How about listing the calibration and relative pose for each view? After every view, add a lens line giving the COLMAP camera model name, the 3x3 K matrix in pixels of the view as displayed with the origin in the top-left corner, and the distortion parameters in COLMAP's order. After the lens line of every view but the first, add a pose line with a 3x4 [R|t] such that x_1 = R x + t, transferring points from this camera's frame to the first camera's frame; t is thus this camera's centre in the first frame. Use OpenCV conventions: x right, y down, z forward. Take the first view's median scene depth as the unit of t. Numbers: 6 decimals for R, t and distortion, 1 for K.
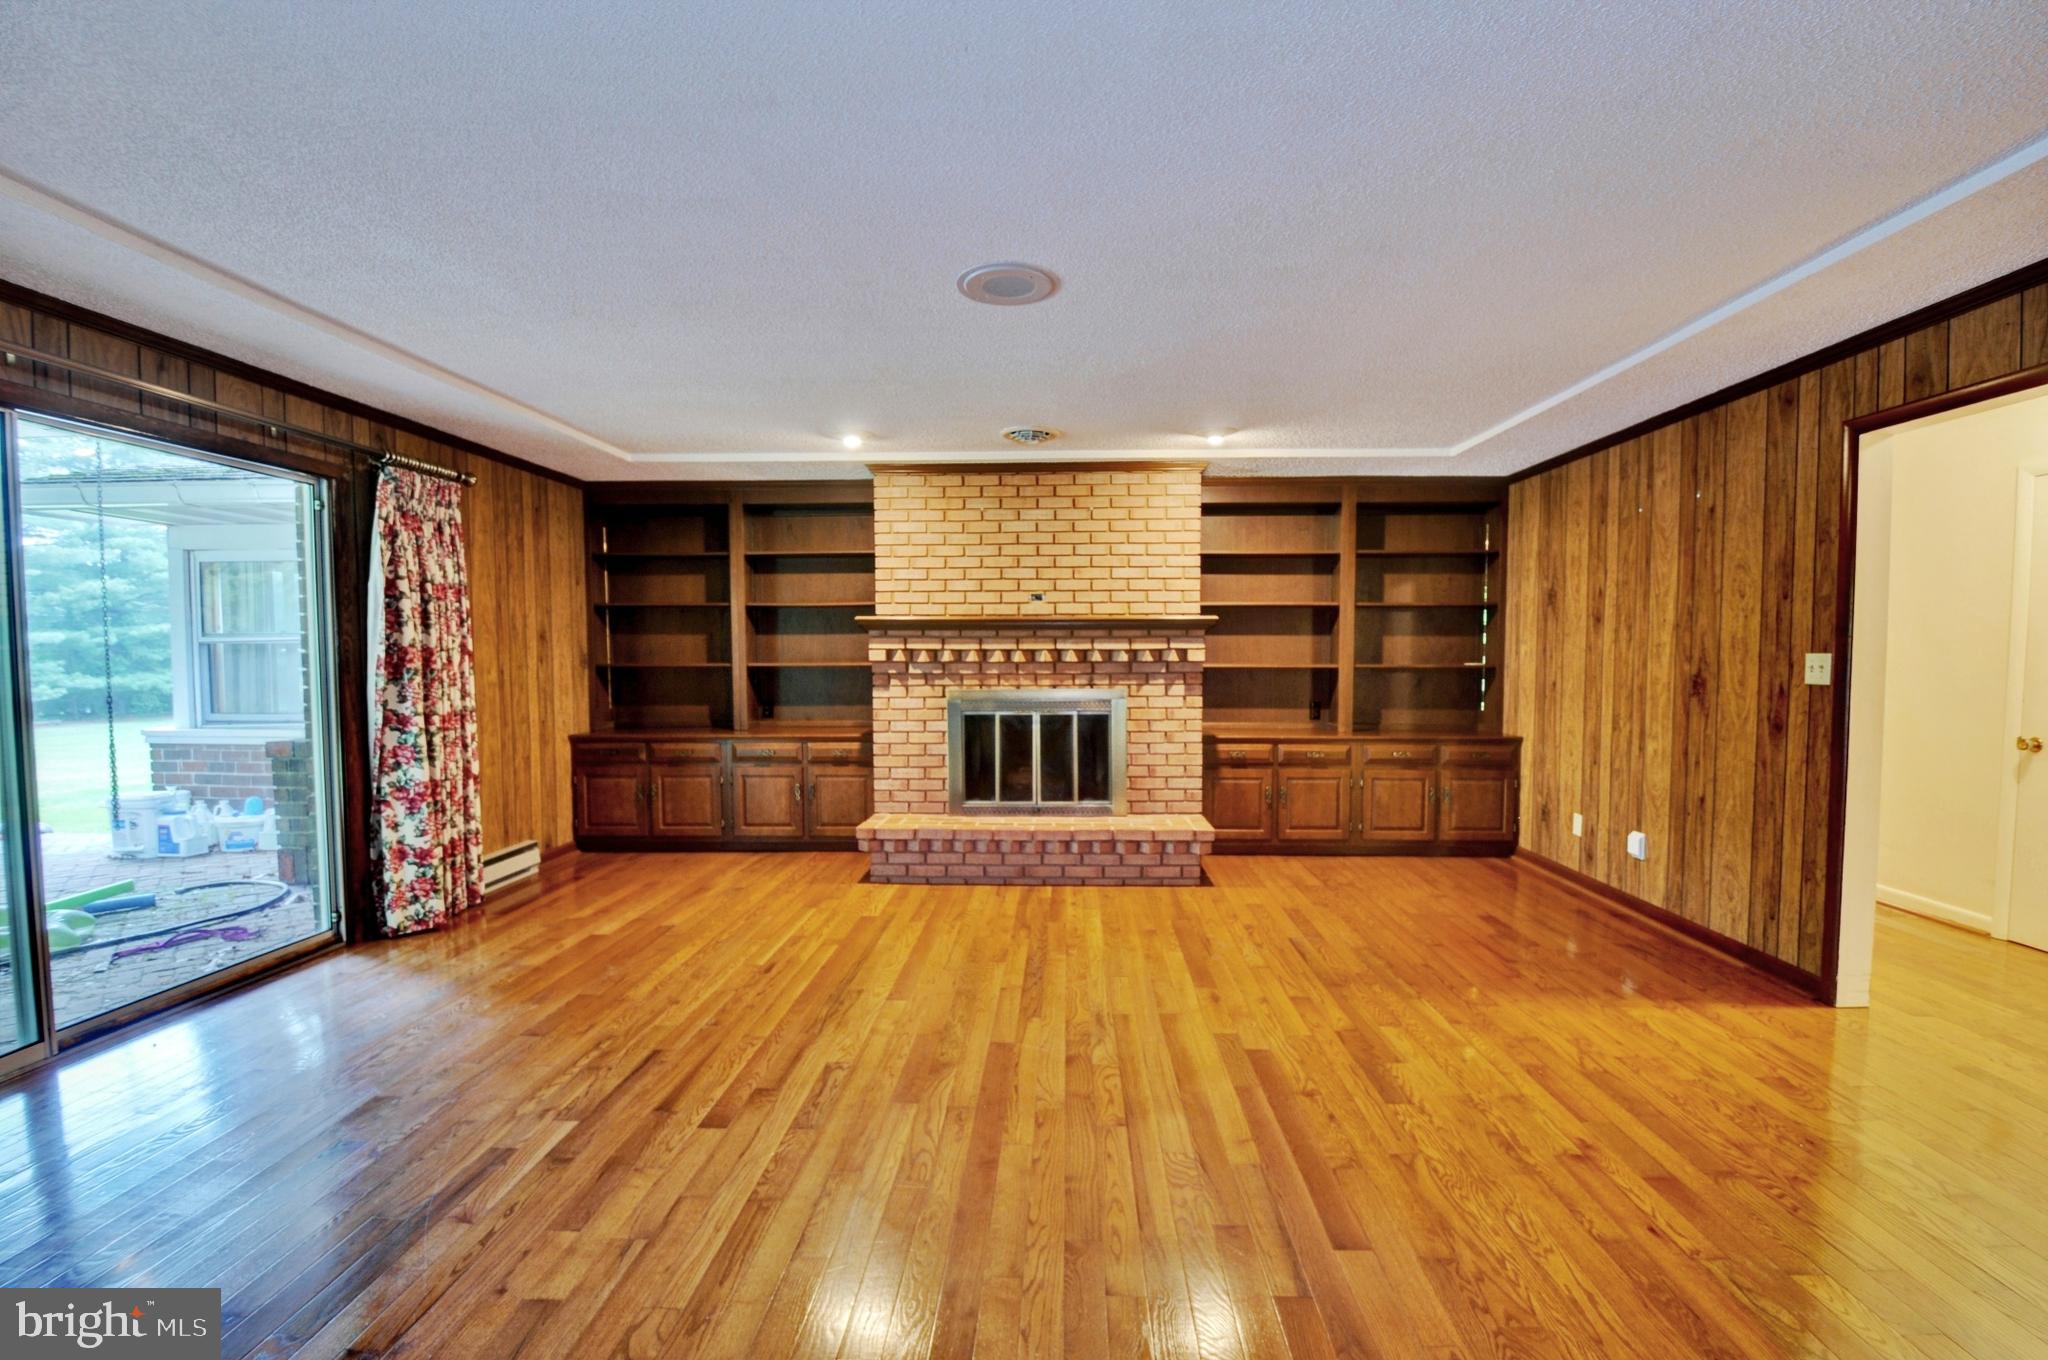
lens RADIAL K [[891.6, 0, 1030.5], [0, 891.6, 690.4], [0, 0, 1]] dist [-0.001062, -0.011258]
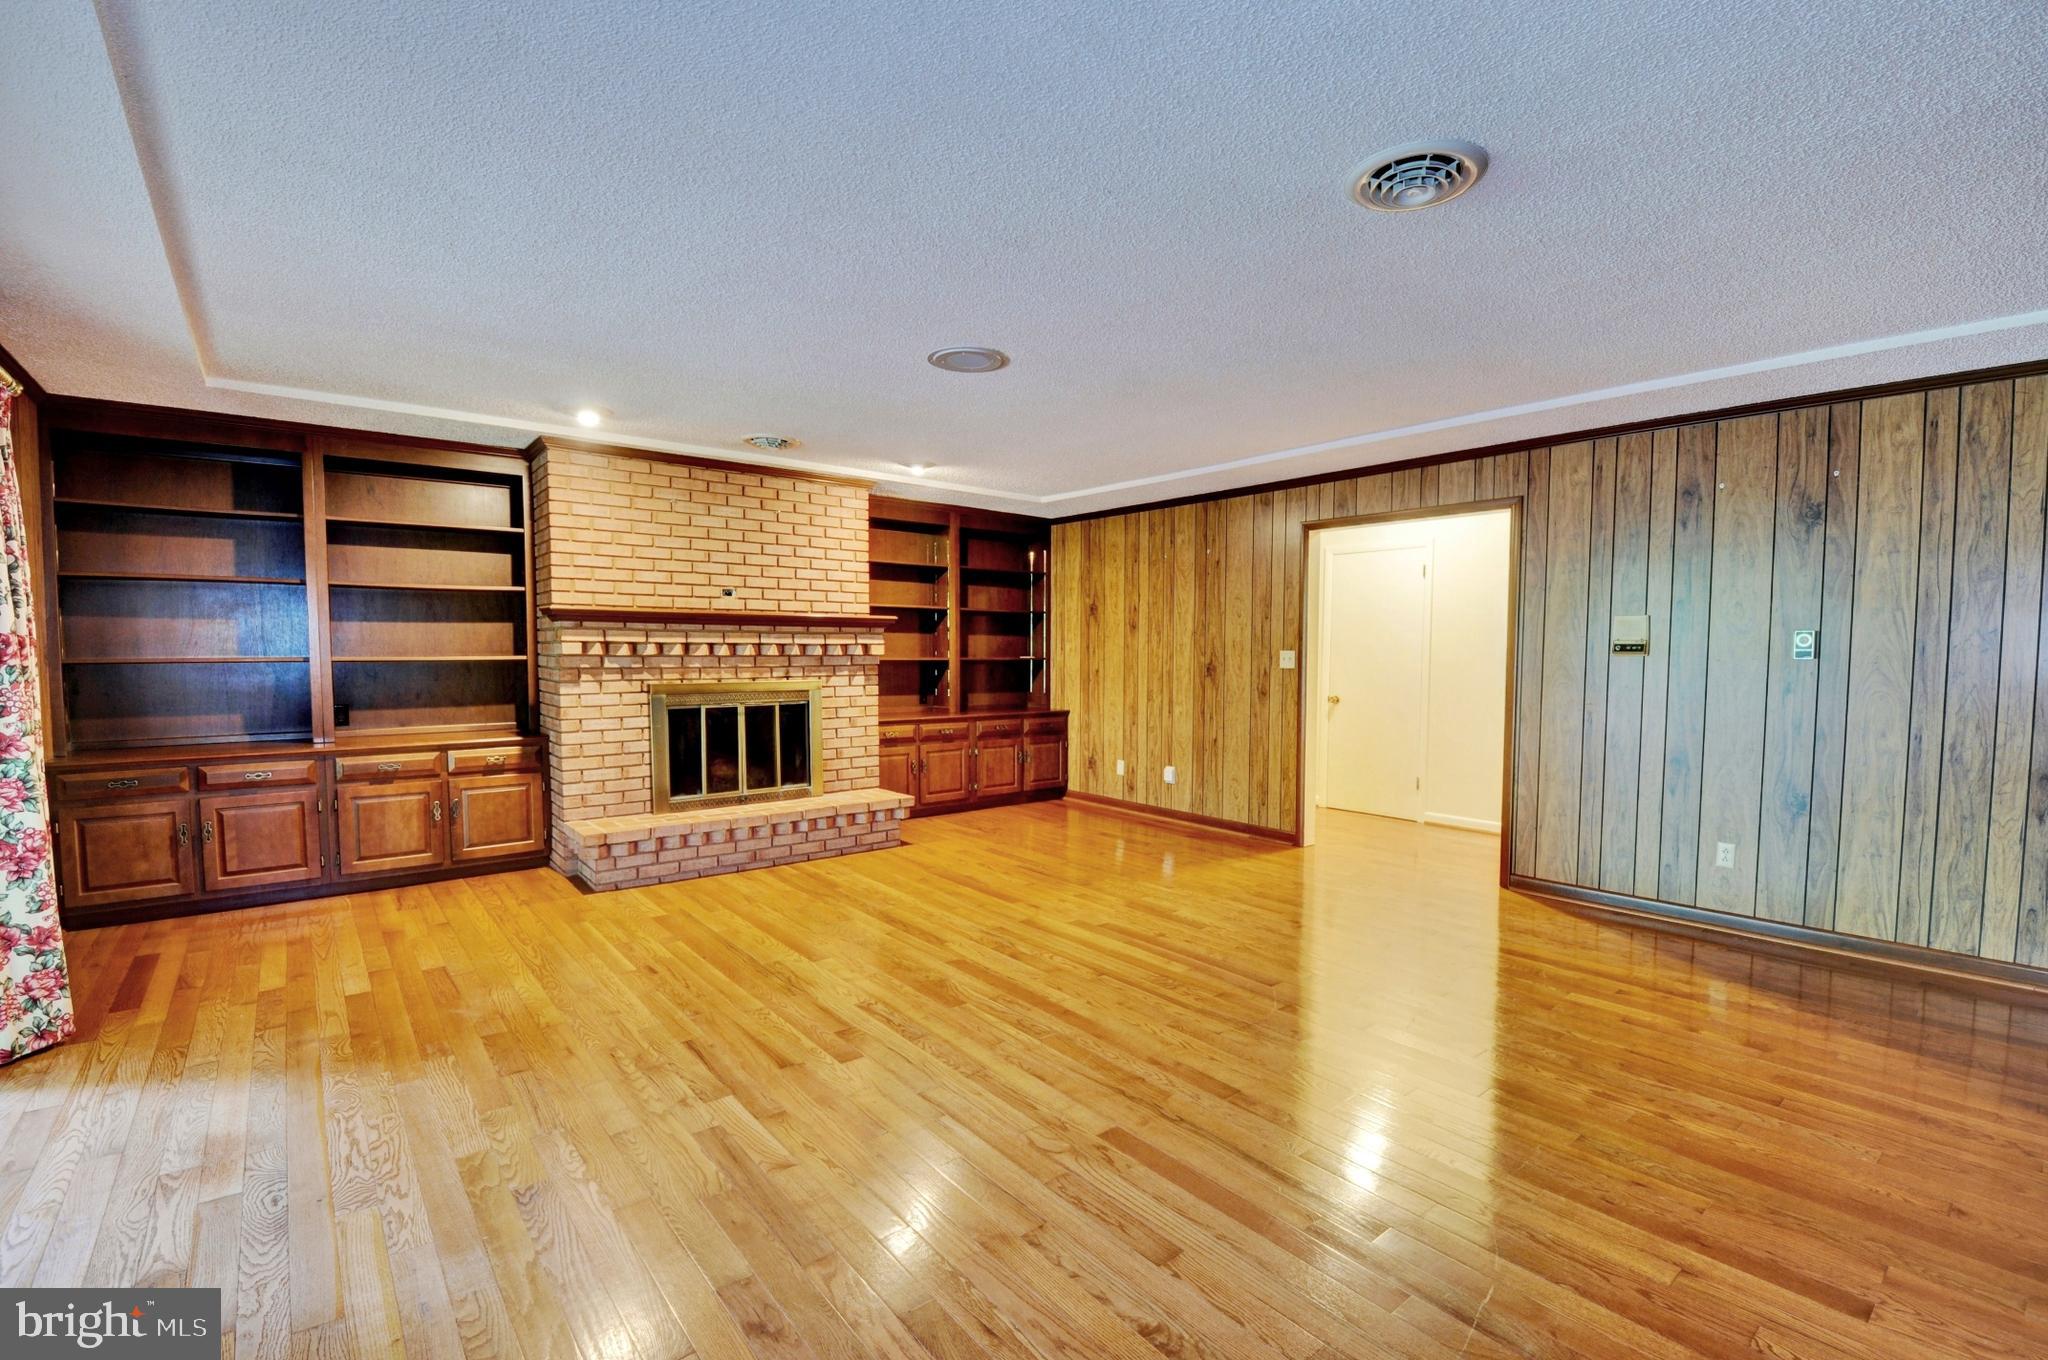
lens RADIAL K [[891.6, 0, 1060.4], [0, 891.6, 685.6], [0, 0, 1]] dist [-0.001062, -0.011258]
pose [[0.743885, -0.021871, 0.667950, -0.443344], [0.021233, 0.999733, 0.009087, 0.001641], [-0.667971, 0.007423, 0.744150, -0.018688]]
